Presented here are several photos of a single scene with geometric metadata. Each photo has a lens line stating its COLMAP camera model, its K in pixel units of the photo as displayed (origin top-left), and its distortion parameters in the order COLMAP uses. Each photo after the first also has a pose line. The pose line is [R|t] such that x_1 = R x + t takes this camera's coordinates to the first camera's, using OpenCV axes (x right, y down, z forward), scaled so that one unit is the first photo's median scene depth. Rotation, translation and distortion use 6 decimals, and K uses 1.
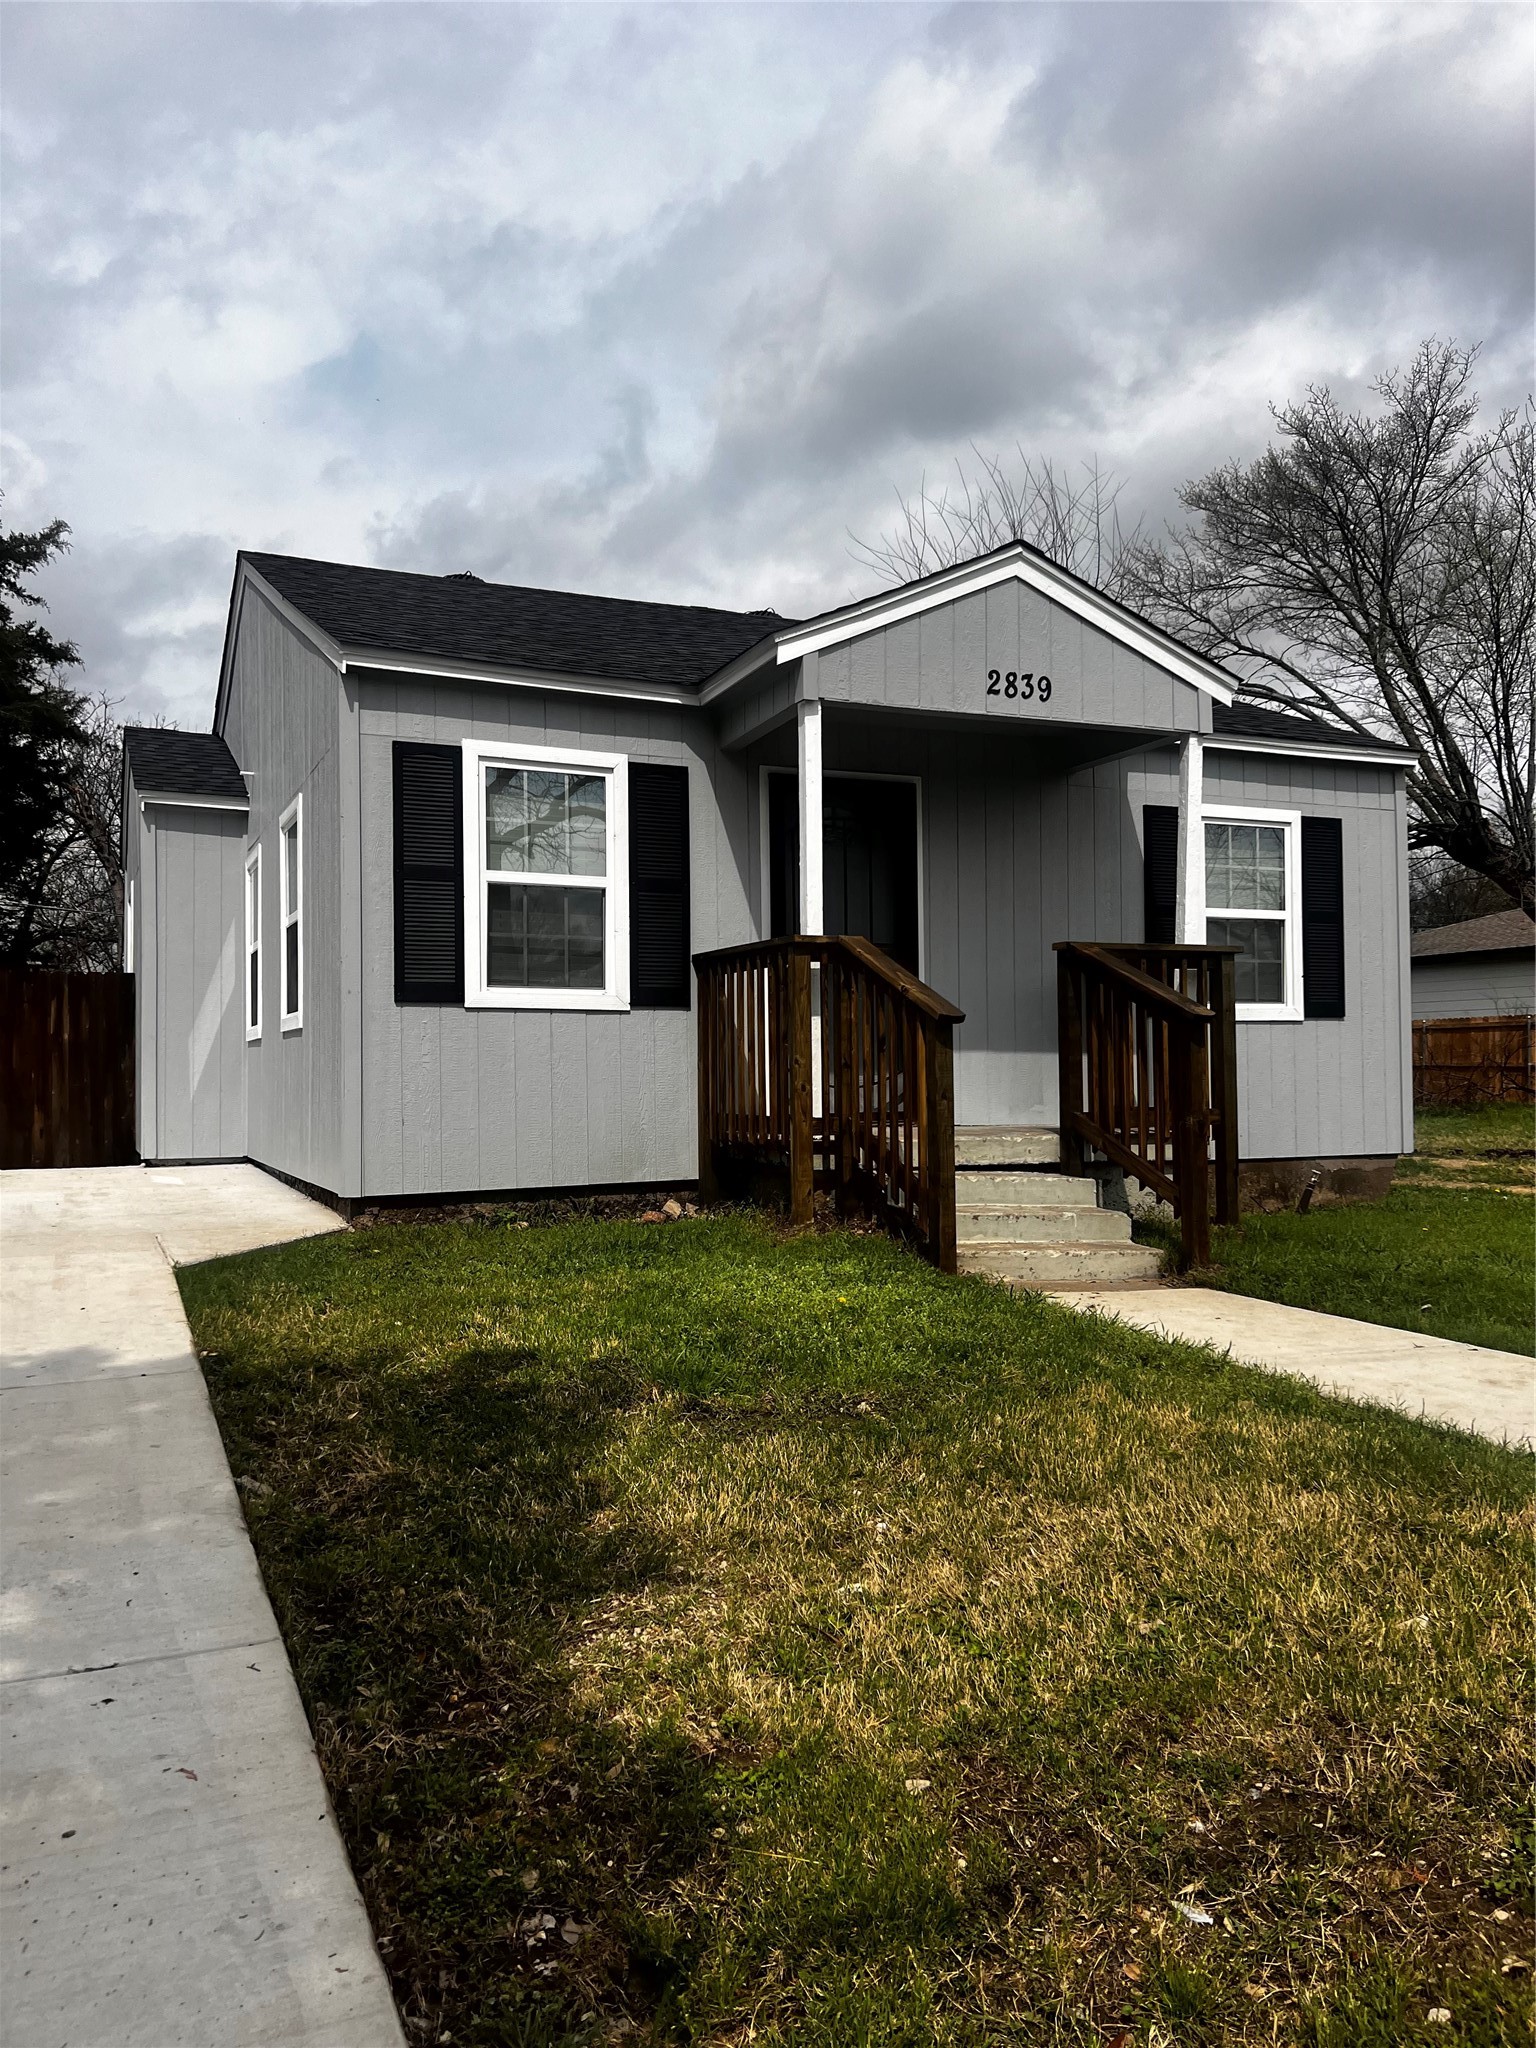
lens RADIAL K [[1535.8, 0, 764.0], [0, 1535.8, 1028.7], [0, 0, 1]] dist [0.043180, -0.057424]
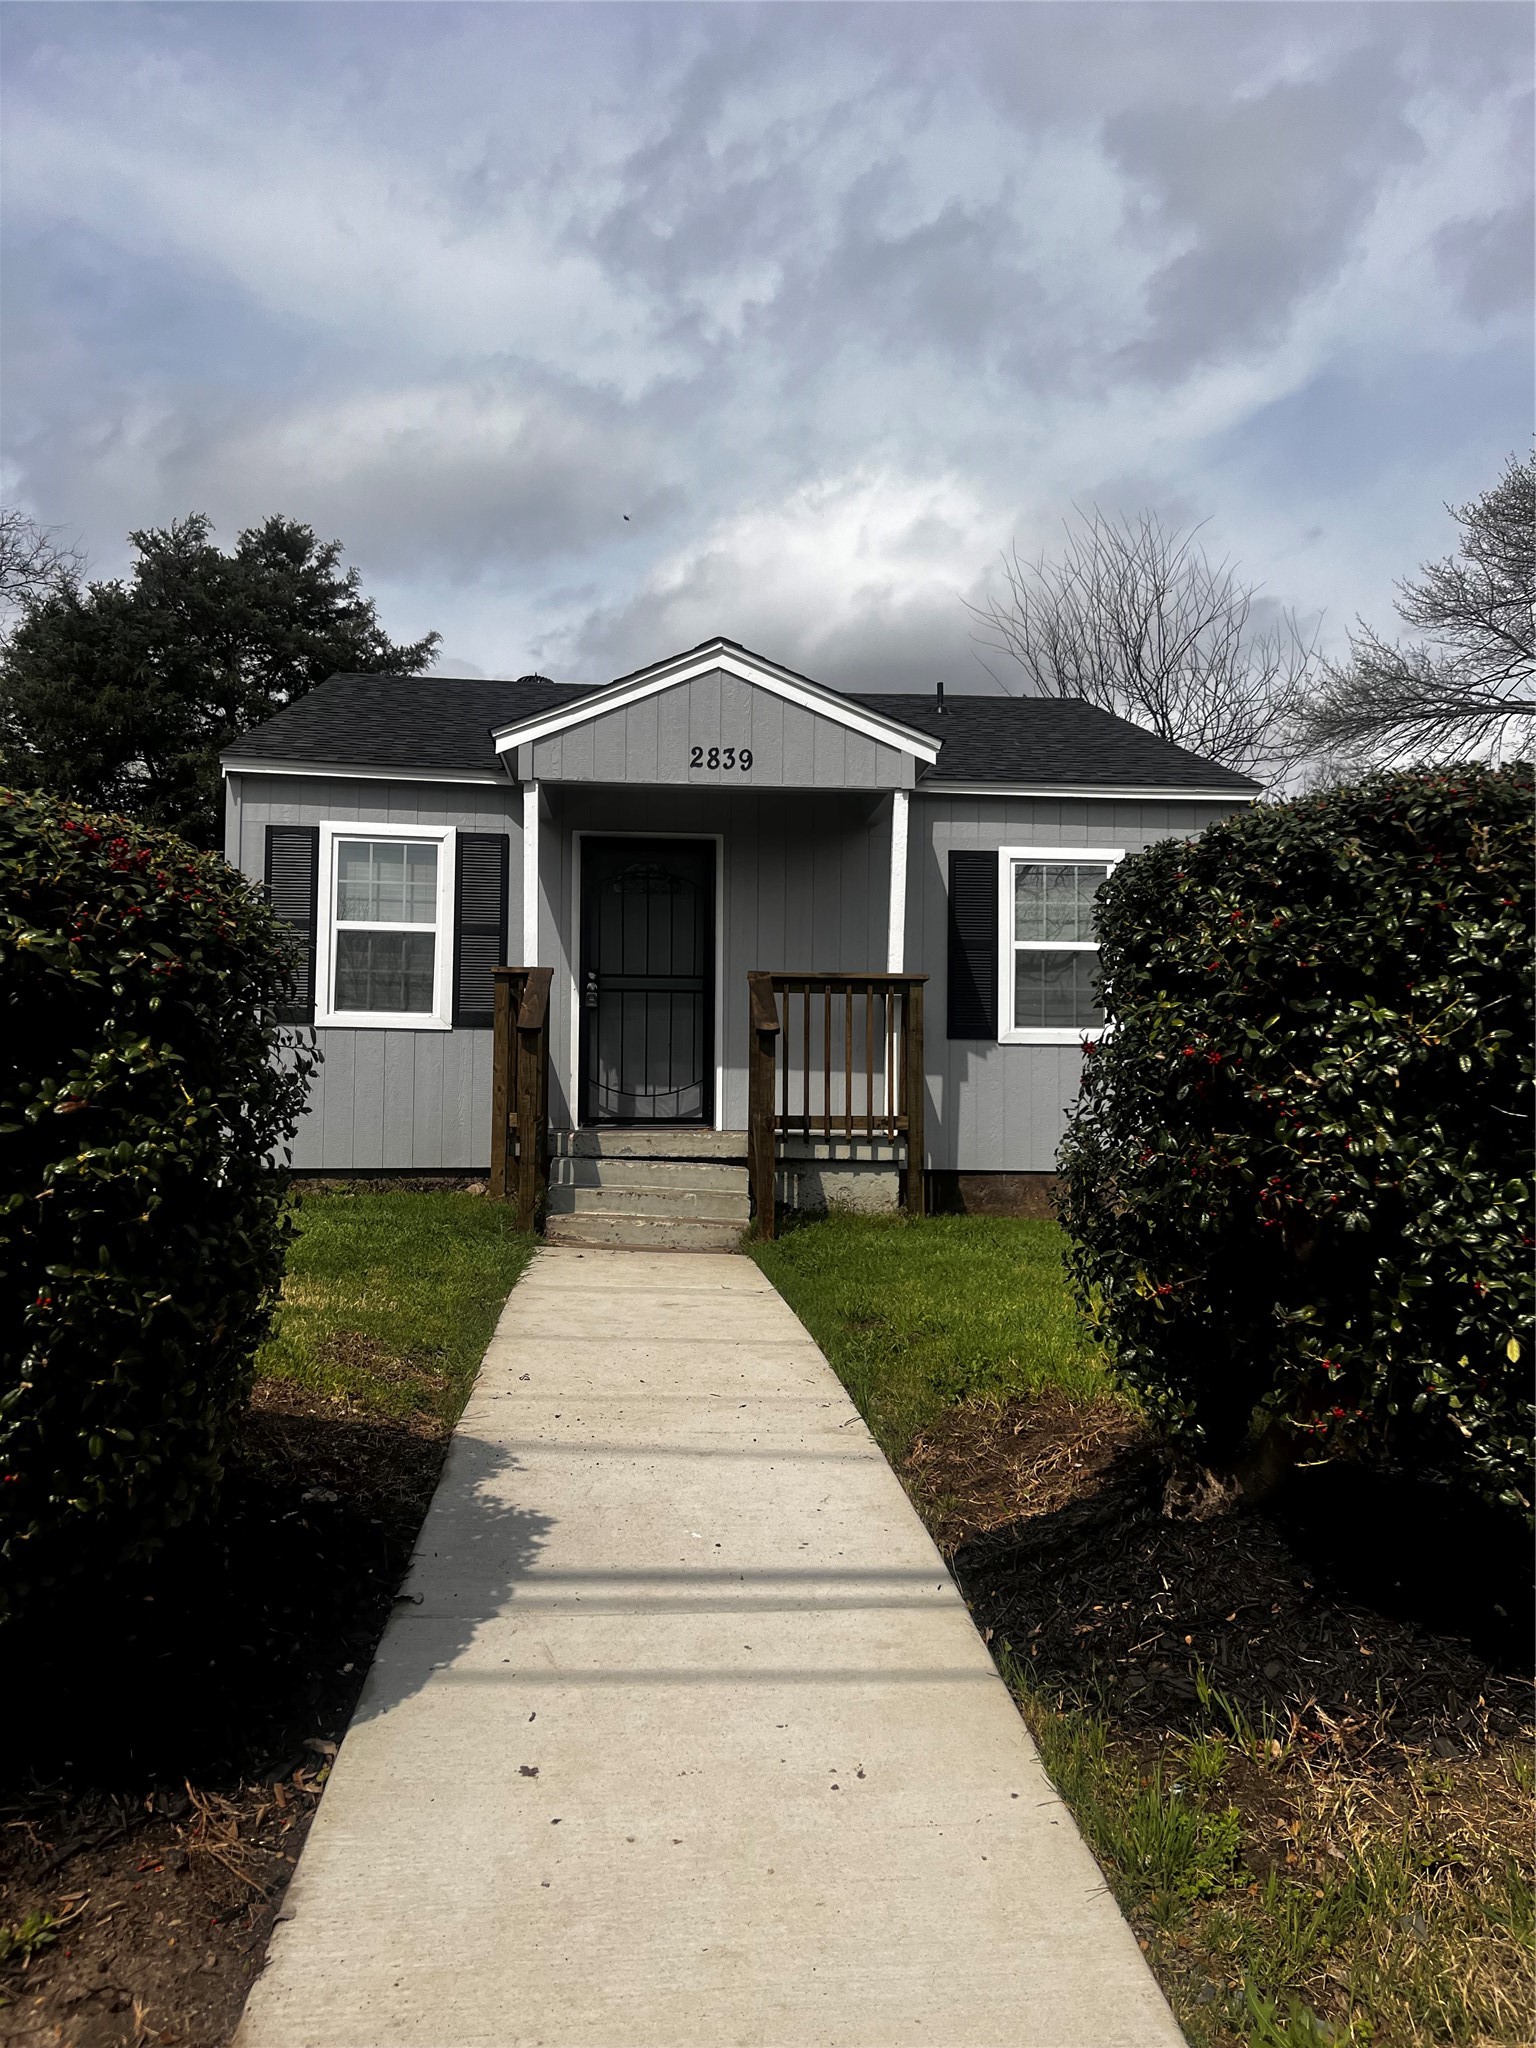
lens RADIAL K [[1535.8, 0, 772.2], [0, 1535.8, 1027.9], [0, 0, 1]] dist [0.043180, -0.057424]
pose [[0.952388, 0.000414, -0.304889, 0.554867], [-0.009960, 0.999508, -0.029754, 0.021695], [0.304727, 0.031374, 0.951923, -0.117397]]
